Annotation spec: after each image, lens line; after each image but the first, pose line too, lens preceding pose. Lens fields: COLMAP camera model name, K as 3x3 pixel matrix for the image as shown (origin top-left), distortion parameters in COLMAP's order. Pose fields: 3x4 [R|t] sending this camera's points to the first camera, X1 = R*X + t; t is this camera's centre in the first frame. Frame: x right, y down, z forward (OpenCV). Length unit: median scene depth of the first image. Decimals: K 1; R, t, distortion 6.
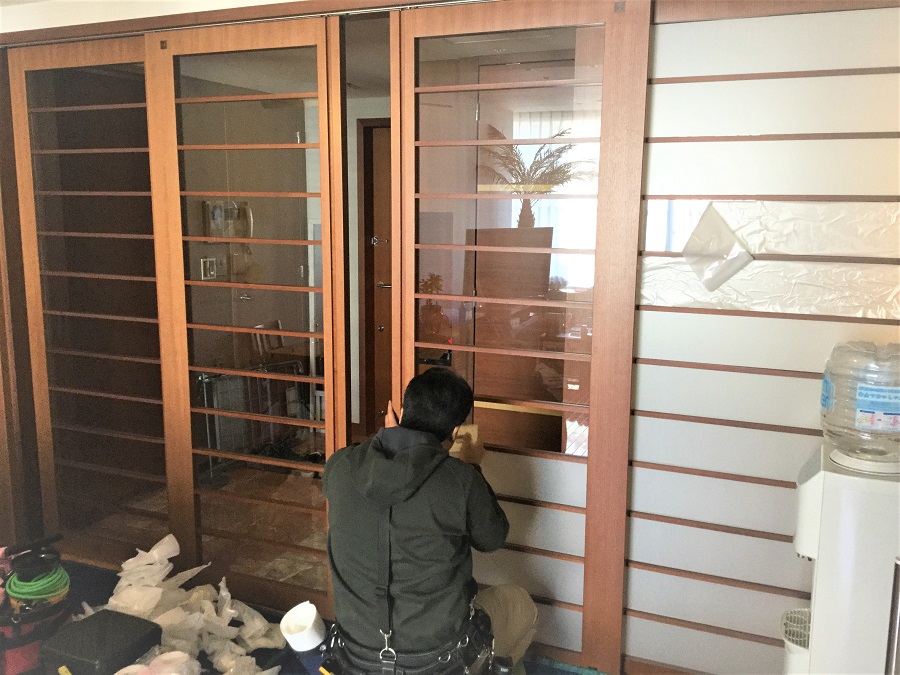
lens RADIAL K [[822.2, 0, 448.6], [0, 822.2, 333.9], [0, 0, 1]] dist [-0.043807, 0.000000]
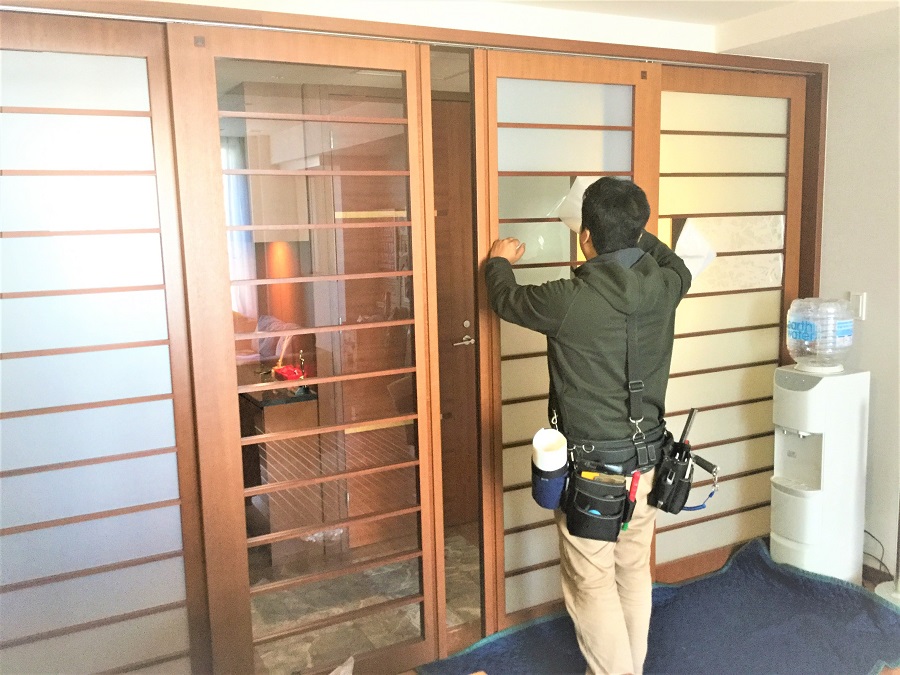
lens RADIAL K [[822.2, 0, 448.3], [0, 822.2, 340.8], [0, 0, 1]] dist [-0.043807, 0.000000]
pose [[0.630163, -0.134417, 0.764740, -0.932461], [0.161695, 0.986027, 0.040072, -0.067911], [-0.759440, 0.098403, 0.643092, 0.373294]]
